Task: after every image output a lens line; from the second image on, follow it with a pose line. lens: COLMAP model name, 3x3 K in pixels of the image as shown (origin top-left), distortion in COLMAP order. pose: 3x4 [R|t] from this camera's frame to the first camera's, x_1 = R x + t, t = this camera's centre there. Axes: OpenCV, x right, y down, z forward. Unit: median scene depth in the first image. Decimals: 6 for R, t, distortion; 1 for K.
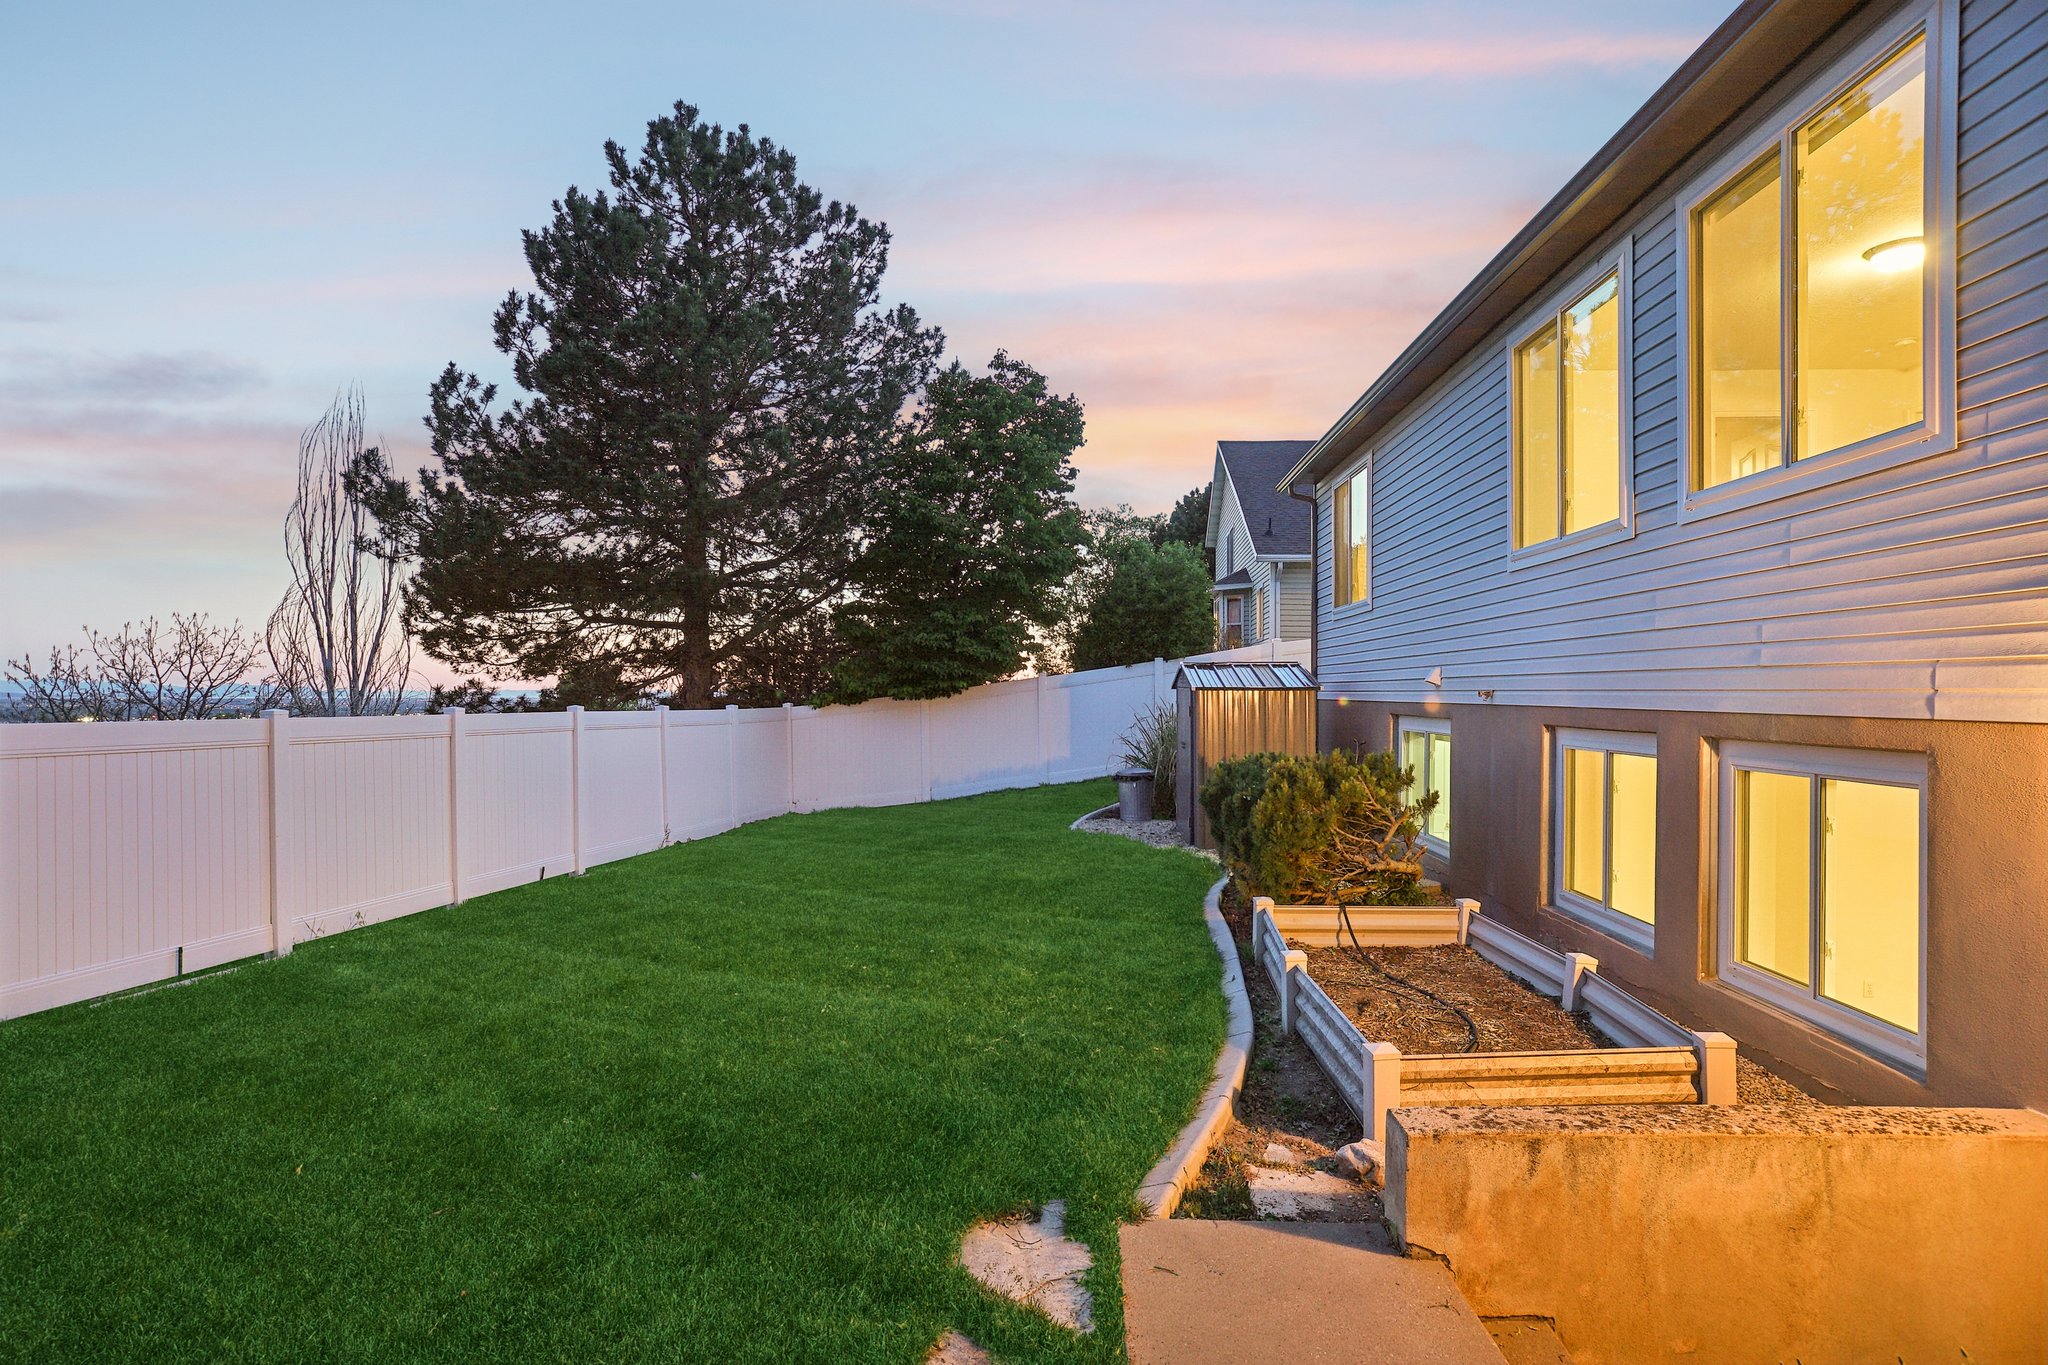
lens RADIAL K [[1055.8, 0, 1024.0], [0, 1055.8, 682.5], [0, 0, 1]] dist [-0.000952, -0.000011]
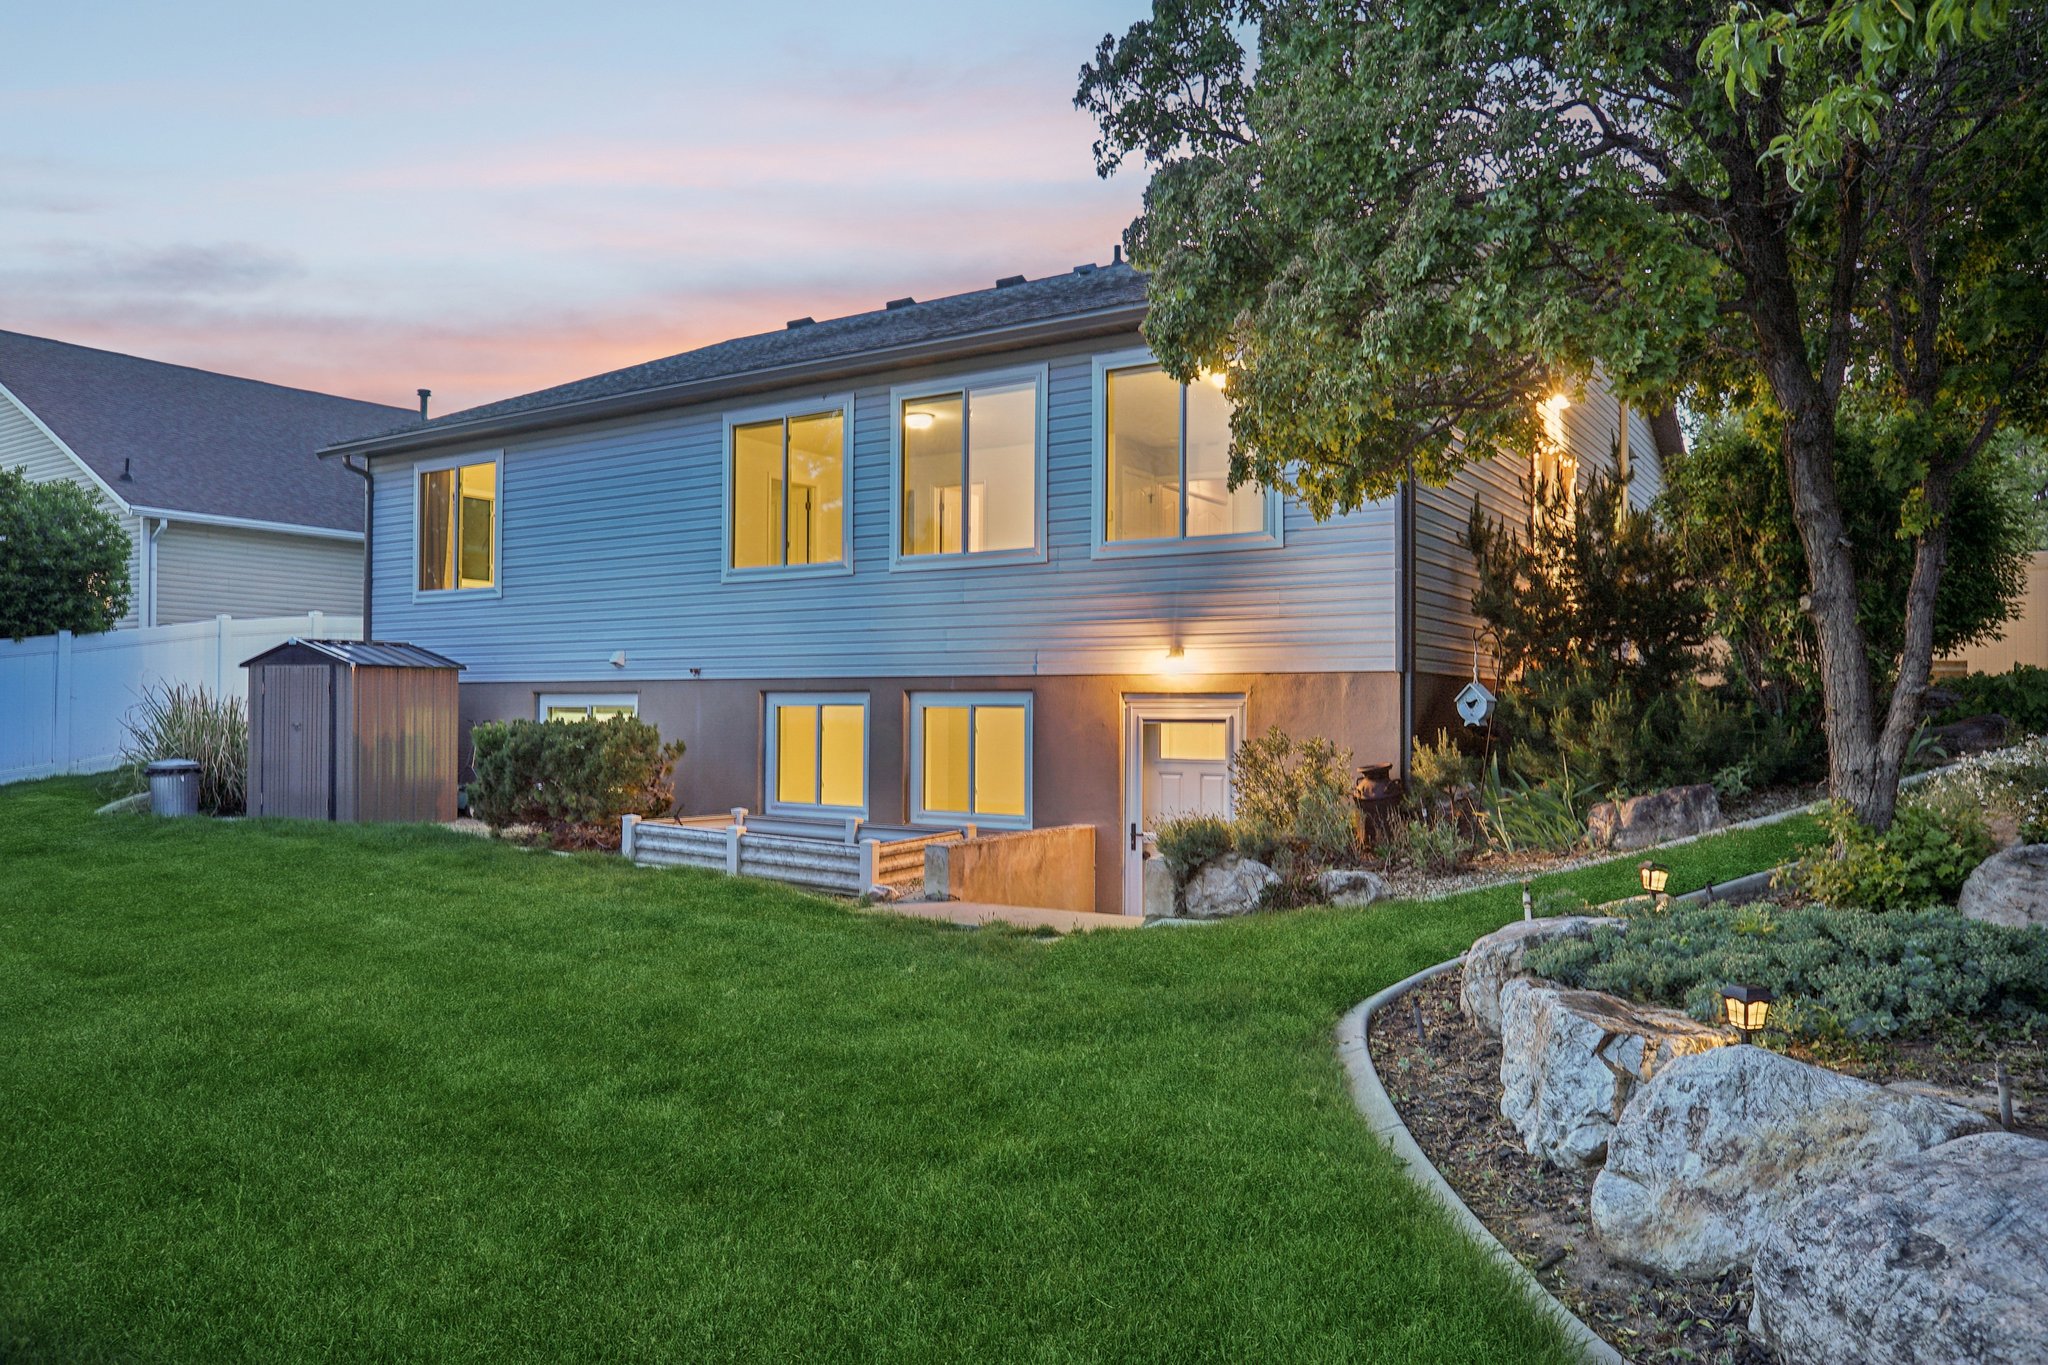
lens RADIAL K [[1426.8, 0, 1024.0], [0, 1426.8, 682.5], [0, 0, 1]] dist [0.003287, 0.001122]
pose [[0.522425, 0.020109, 0.852448, -1.437415], [-0.012849, 0.999794, -0.015711, 0.078512], [-0.852589, -0.002745, 0.522575, -0.491783]]
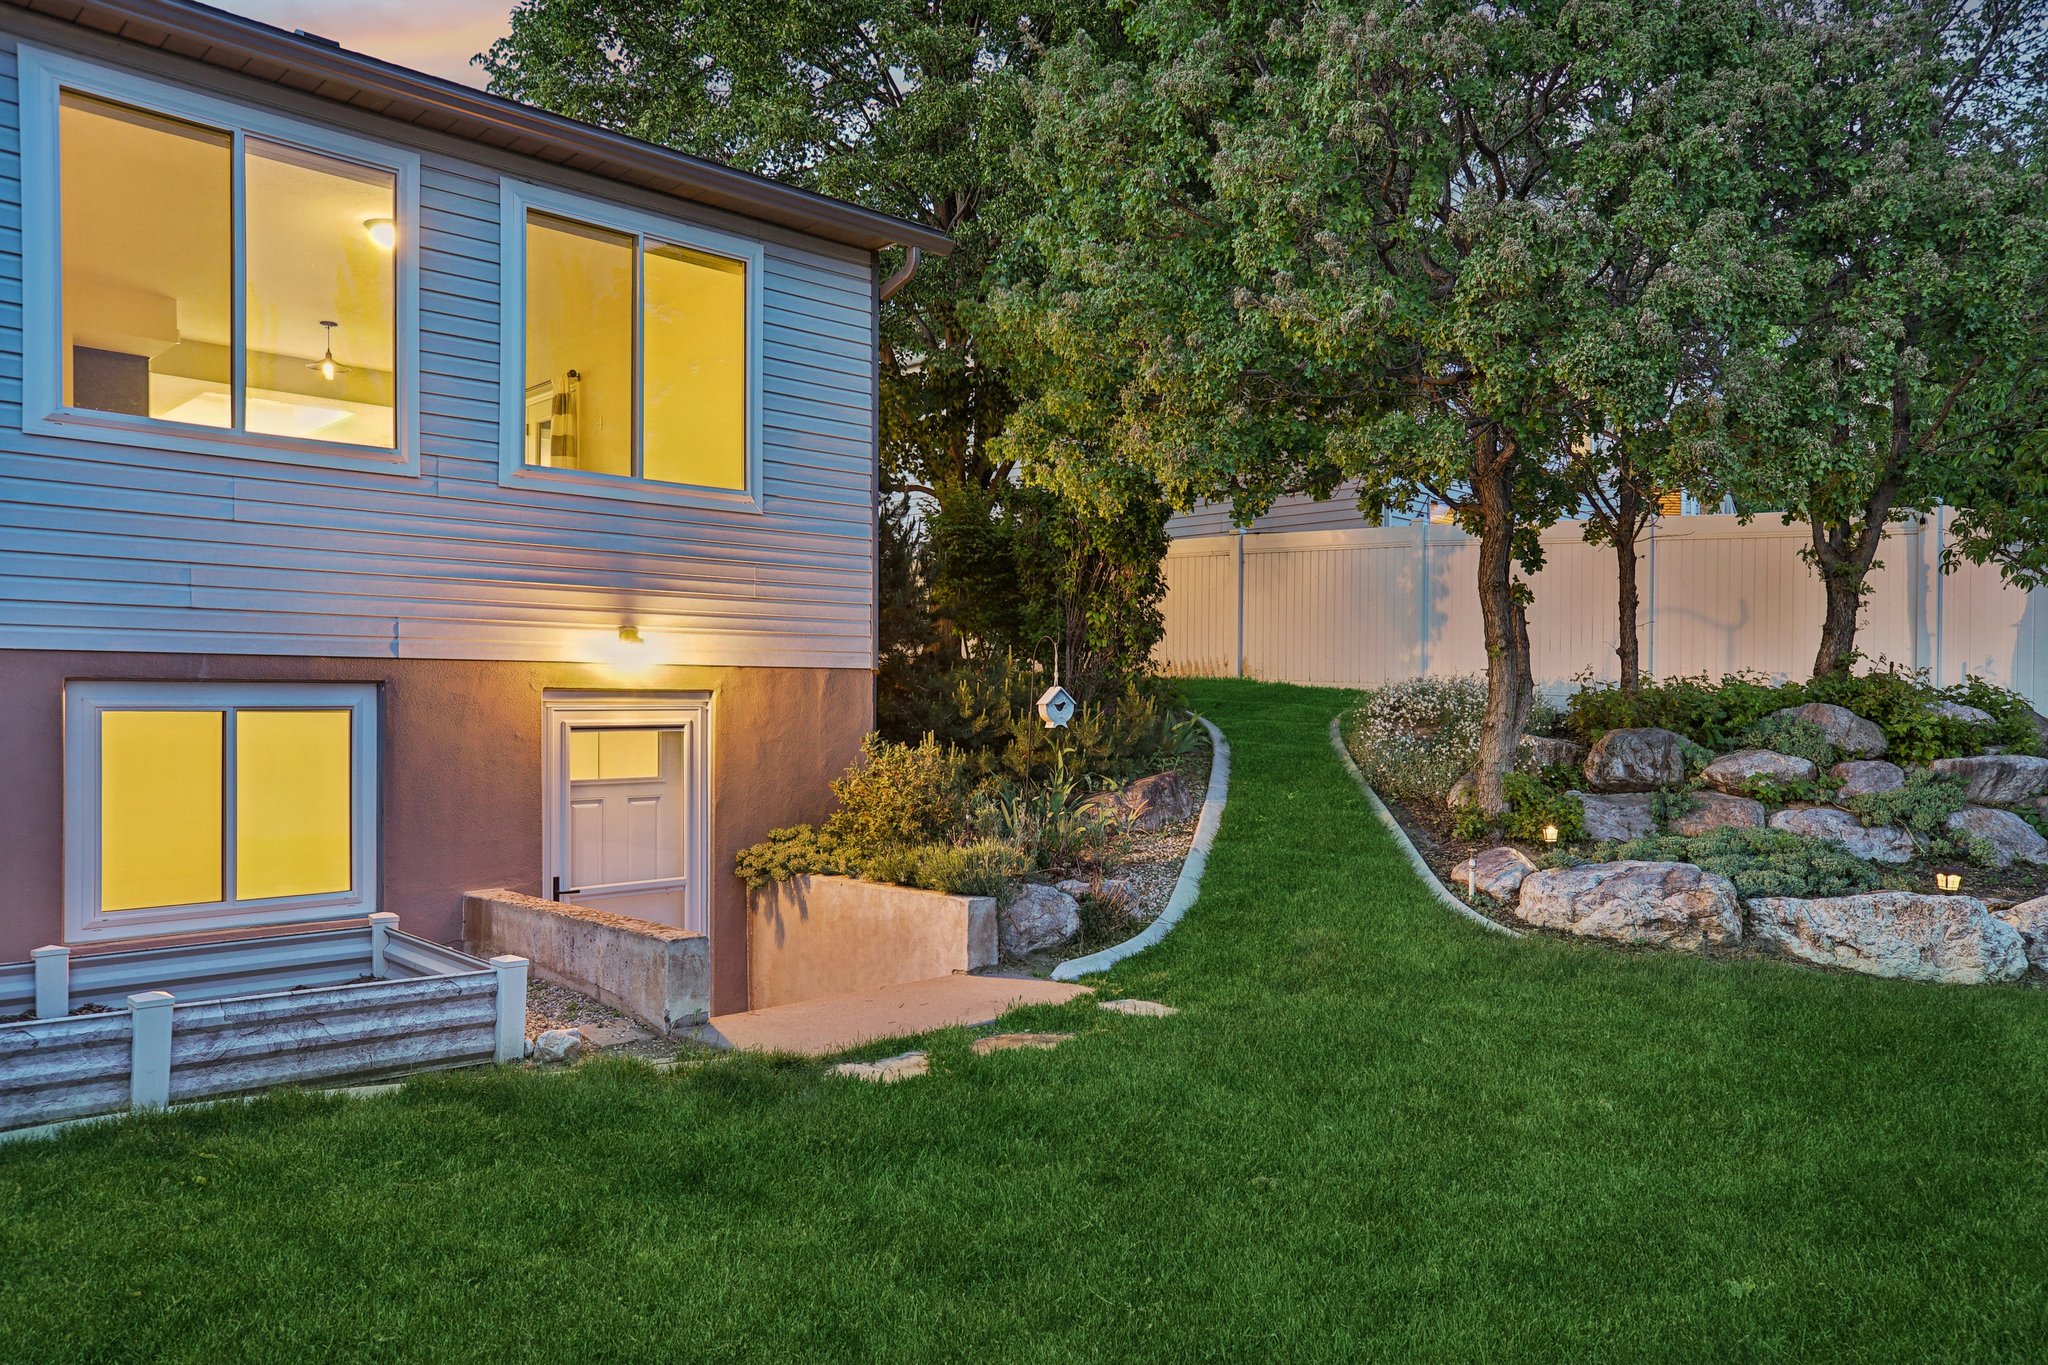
lens RADIAL K [[1426.8, 0, 1024.0], [0, 1426.8, 682.5], [0, 0, 1]] dist [0.003287, 0.001122]
pose [[-0.726564, 0.008509, 0.687046, -0.847605], [-0.007935, 0.999753, -0.020774, 0.078436], [-0.687053, -0.020546, -0.726317, 1.415927]]
